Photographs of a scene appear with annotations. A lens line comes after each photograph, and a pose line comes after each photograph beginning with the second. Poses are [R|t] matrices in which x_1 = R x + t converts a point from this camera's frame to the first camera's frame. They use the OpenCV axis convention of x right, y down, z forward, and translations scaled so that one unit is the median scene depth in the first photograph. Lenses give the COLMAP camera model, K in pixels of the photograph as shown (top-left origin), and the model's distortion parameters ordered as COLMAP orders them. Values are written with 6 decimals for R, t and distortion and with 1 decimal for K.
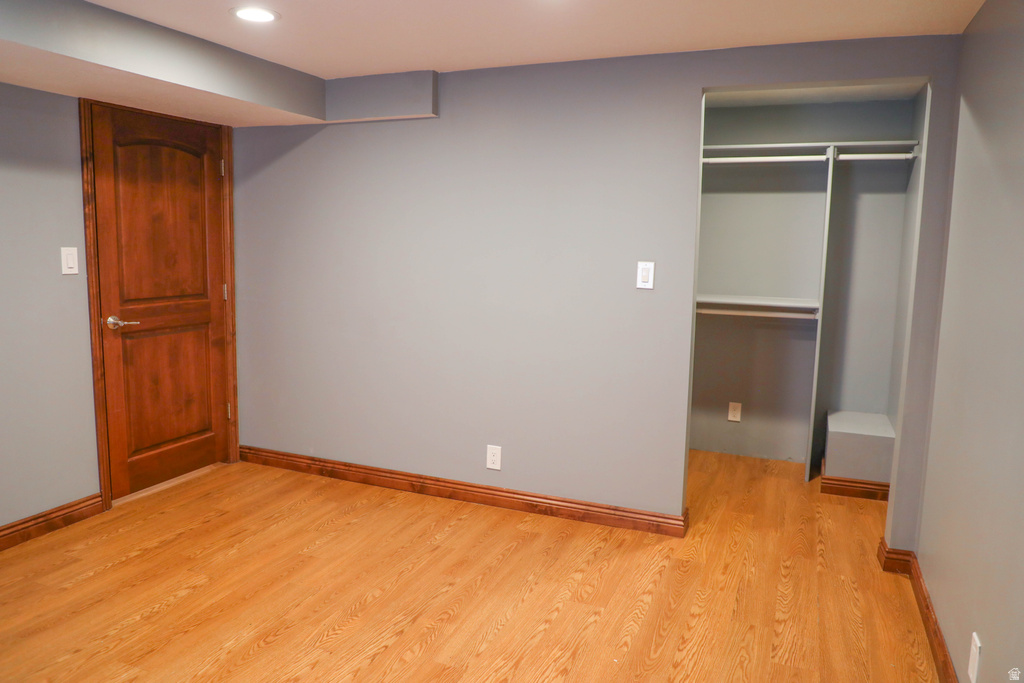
lens RADIAL K [[727.9, 0, 511.6], [0, 727.9, 339.7], [0, 0, 1]] dist [-0.039207, 0.020548]
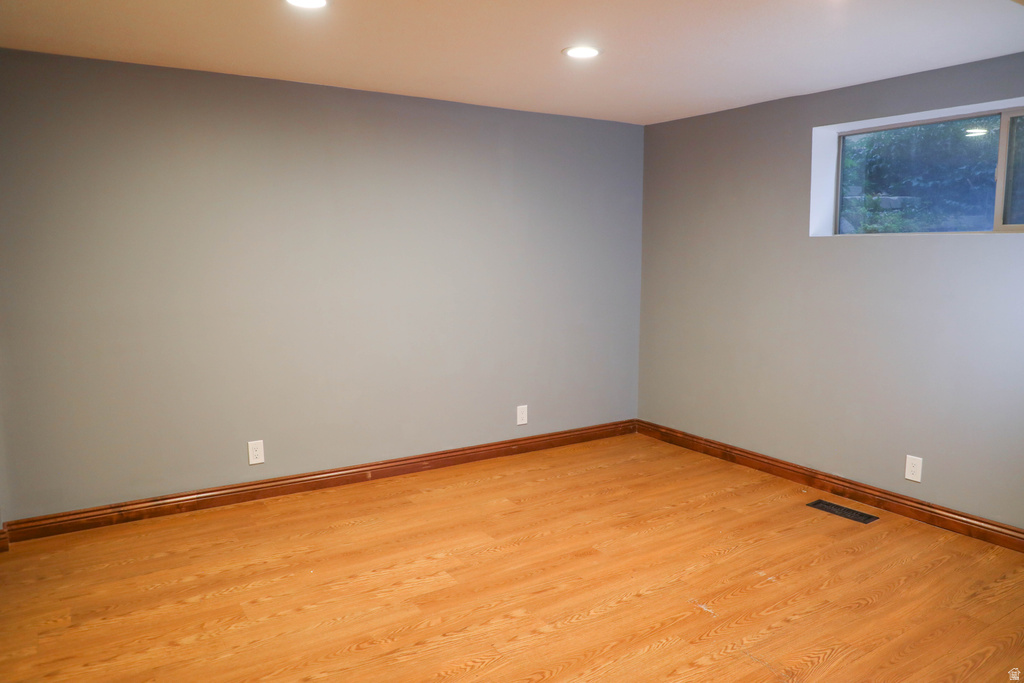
lens RADIAL K [[727.9, 0, 511.8], [0, 727.9, 340.9], [0, 0, 1]] dist [-0.039207, 0.020548]
pose [[-0.828459, -0.089707, 0.552818, -0.743599], [0.059212, 0.967526, 0.245739, -0.218340], [-0.556910, 0.236319, -0.796244, 1.575244]]
